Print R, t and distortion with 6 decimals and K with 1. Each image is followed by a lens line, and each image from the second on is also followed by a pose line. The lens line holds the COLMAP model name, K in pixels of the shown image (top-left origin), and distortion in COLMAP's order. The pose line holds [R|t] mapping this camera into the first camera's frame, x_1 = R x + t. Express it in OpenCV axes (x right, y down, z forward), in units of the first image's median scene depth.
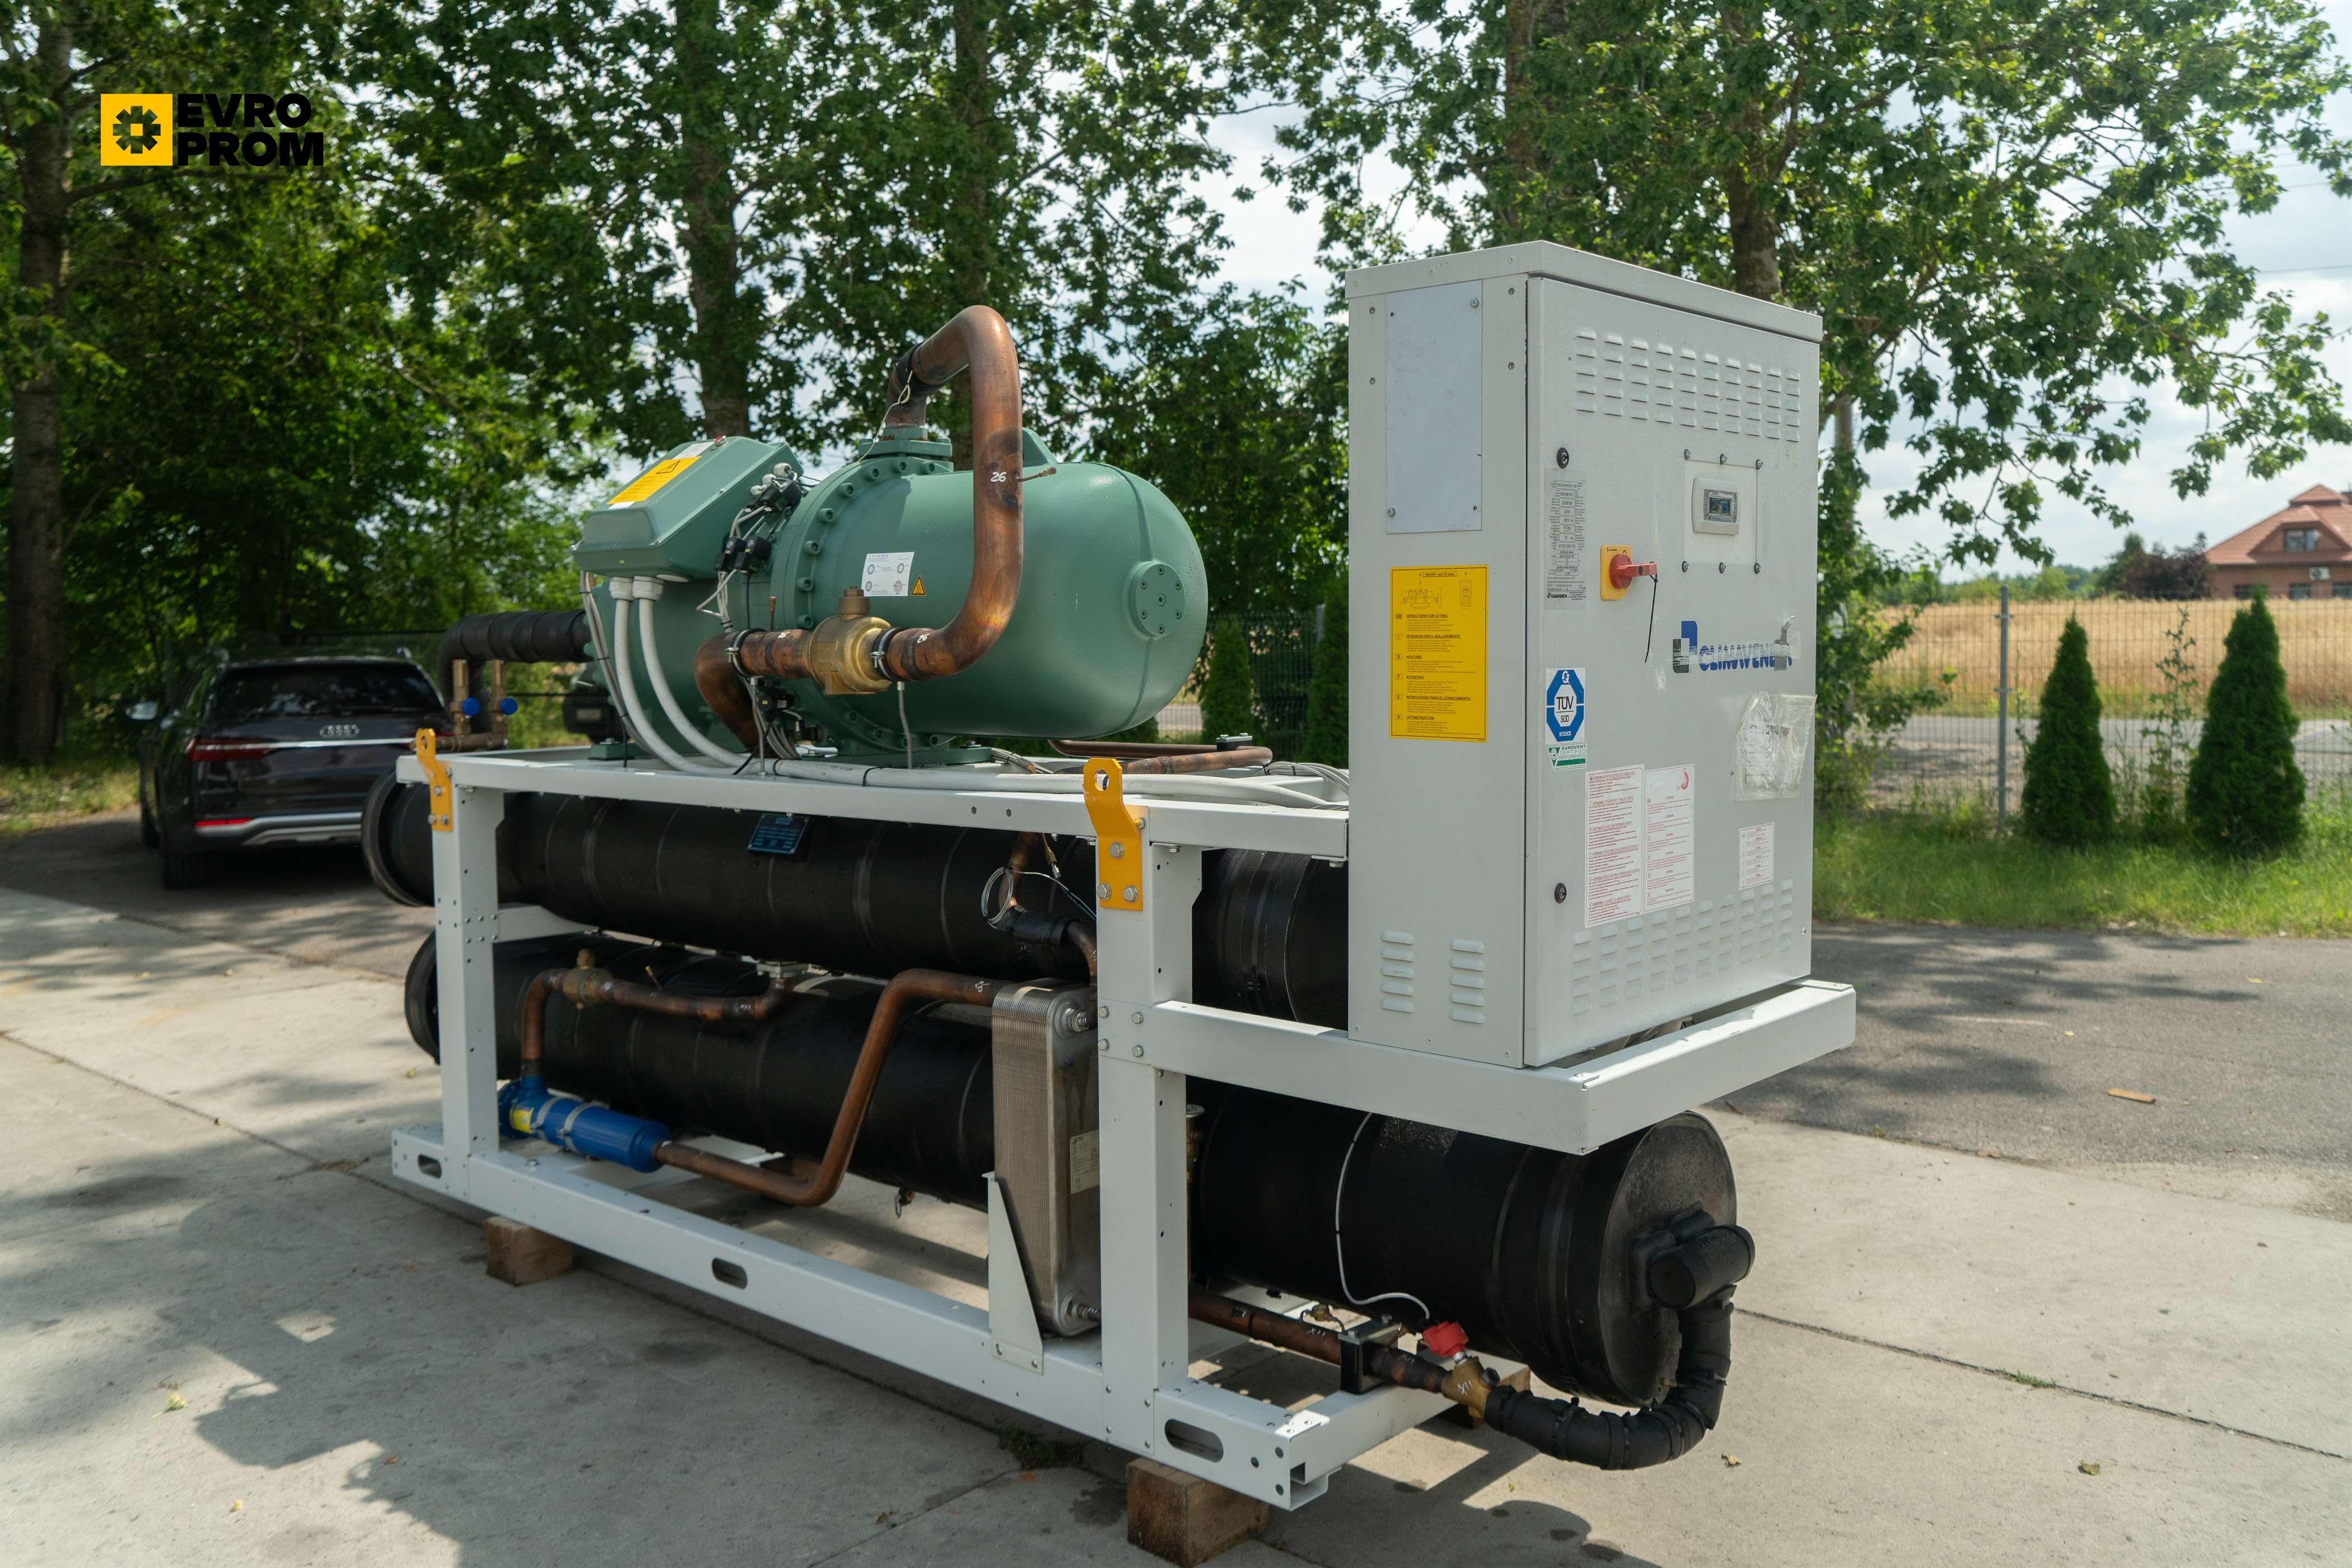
lens RADIAL K [[1916.0, 0, 1176.0], [0, 1916.0, 784.0], [0, 0, 1]] dist [-0.002921, 0.001316]
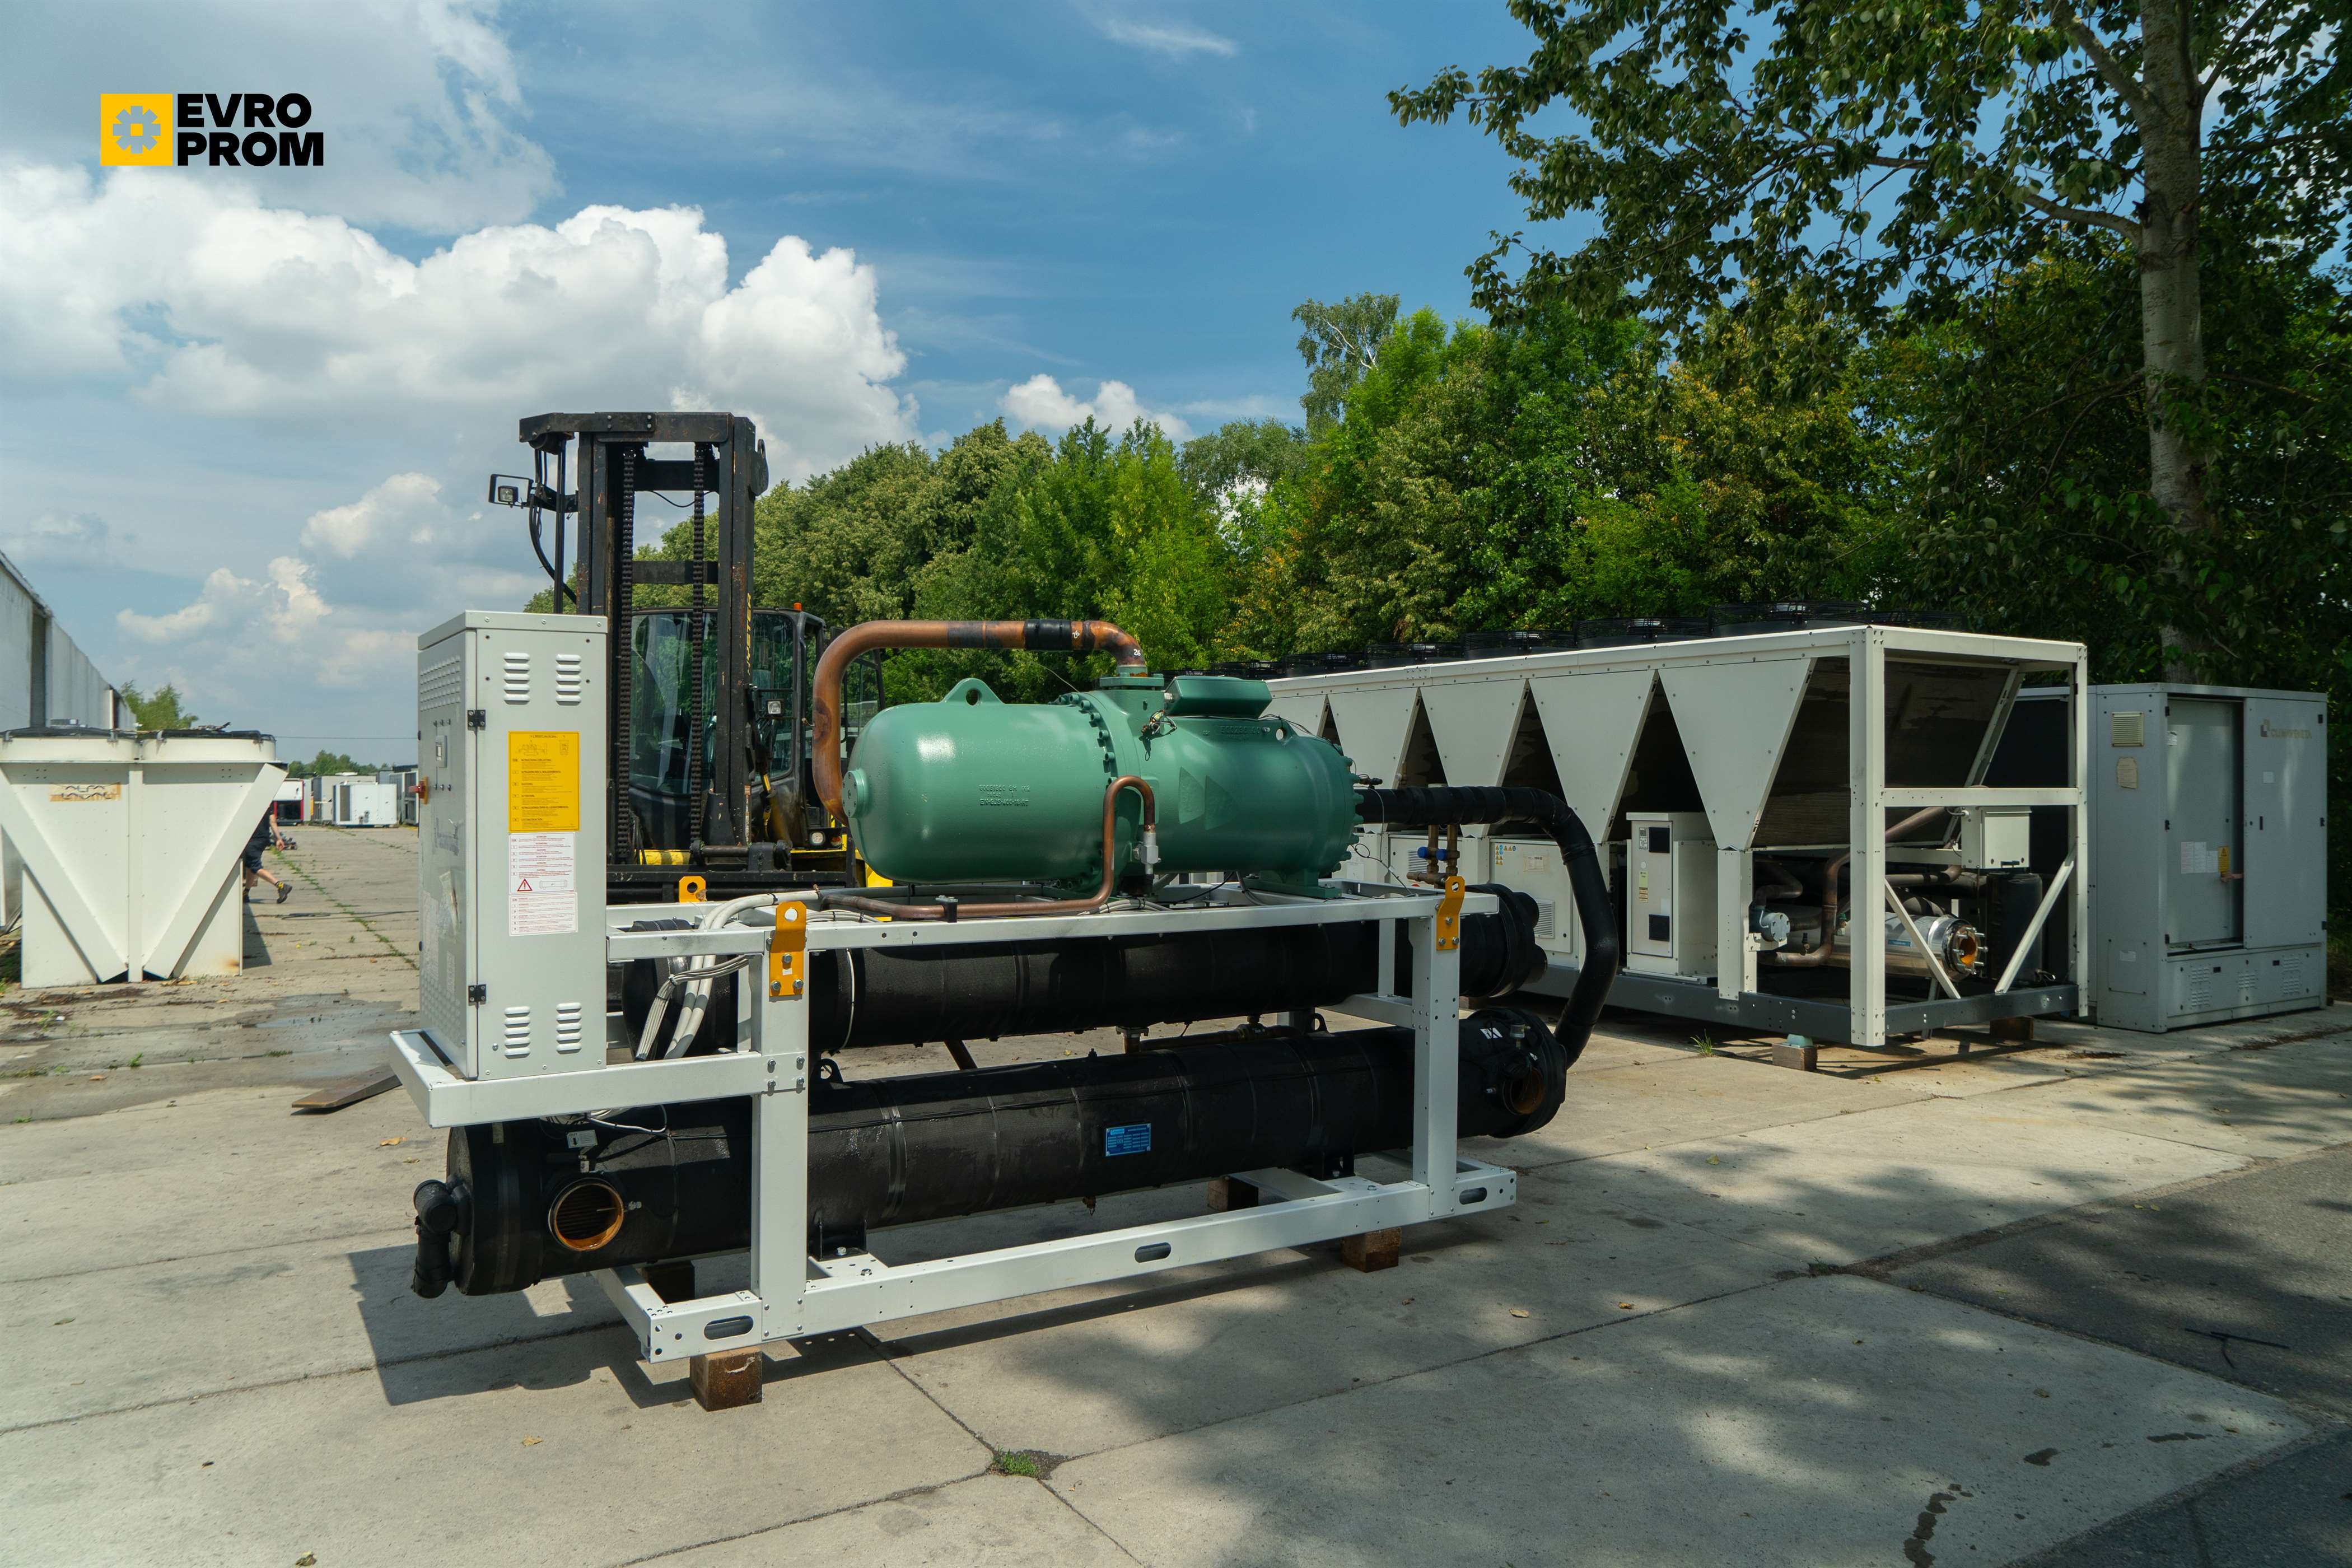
lens RADIAL K [[1623.4, 0, 1191.9], [0, 1623.4, 765.8], [0, 0, 1]] dist [-0.015055, 0.007783]
pose [[-0.277266, 0.011205, -0.960728, 0.867082], [-0.077633, 0.996401, 0.034026, -0.136353], [0.957652, 0.084019, -0.275399, 1.197029]]
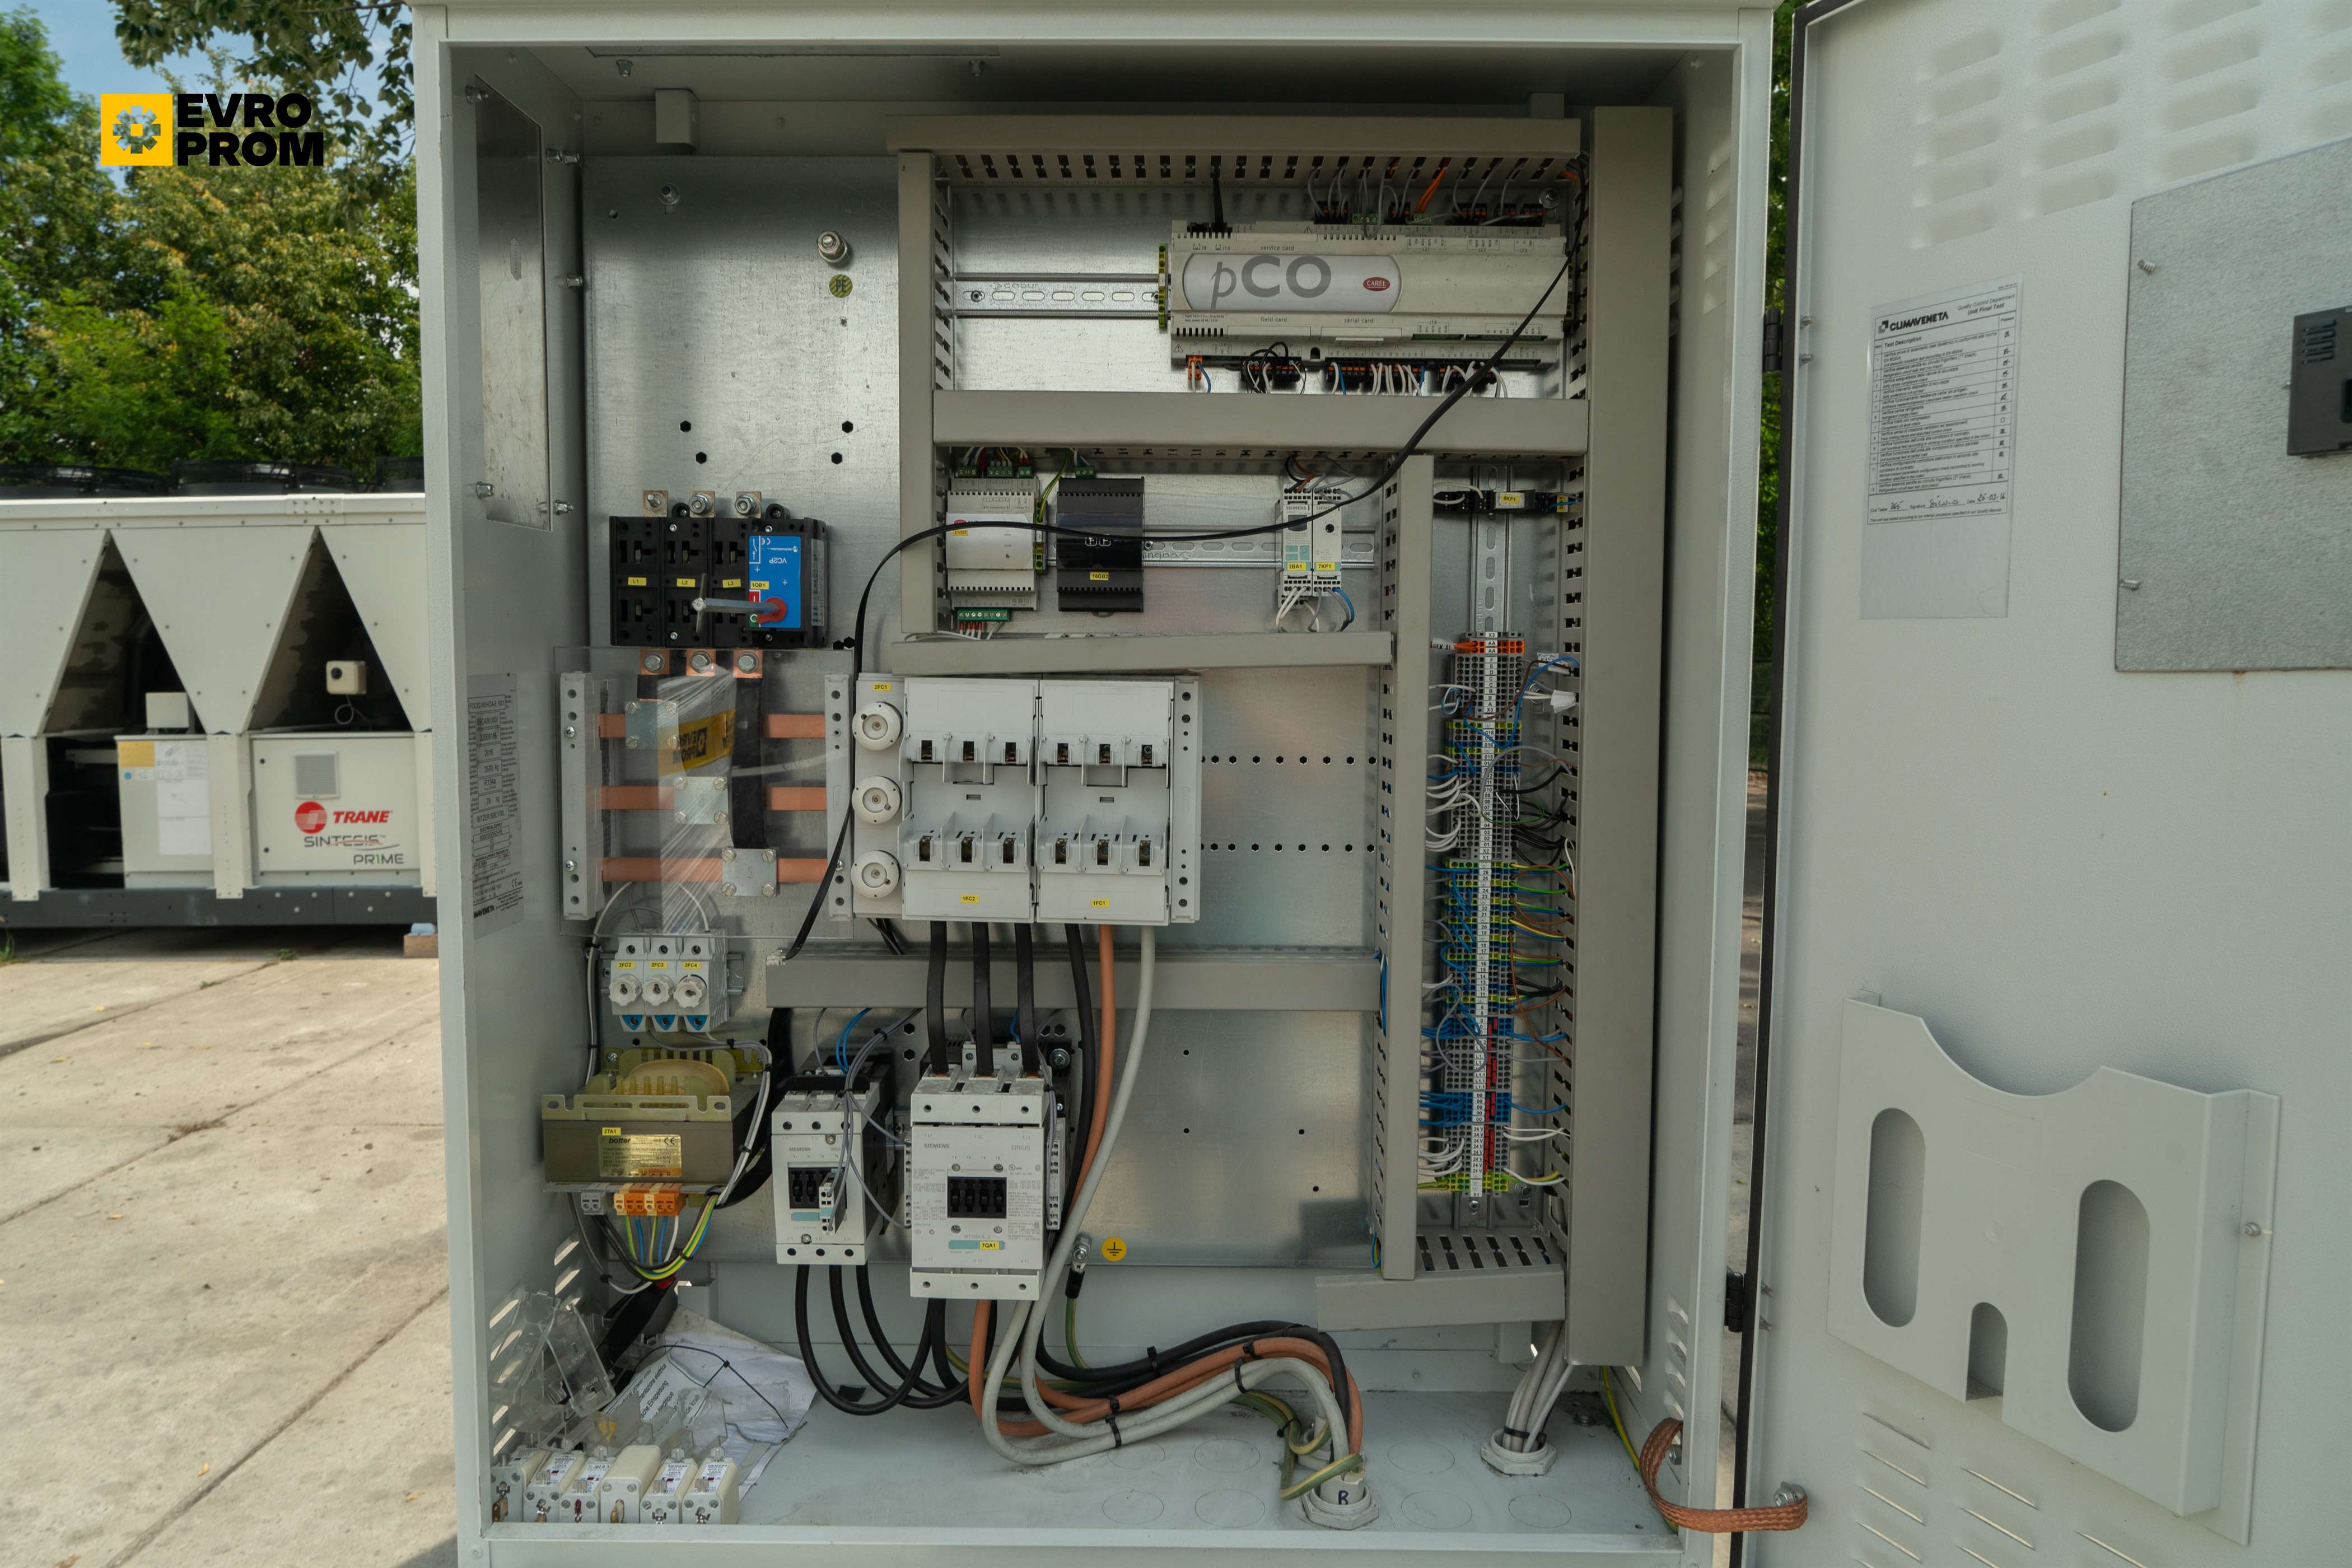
lens RADIAL K [[1558.1, 0, 1170.6], [0, 1558.1, 778.6], [0, 0, 1]] dist [-0.012810, 0.003265]
pose [[0.661266, 0.071153, -0.746770, 0.318335], [-0.070554, 0.996978, 0.032517, -0.049539], [0.746826, 0.031185, 0.664287, 0.457700]]
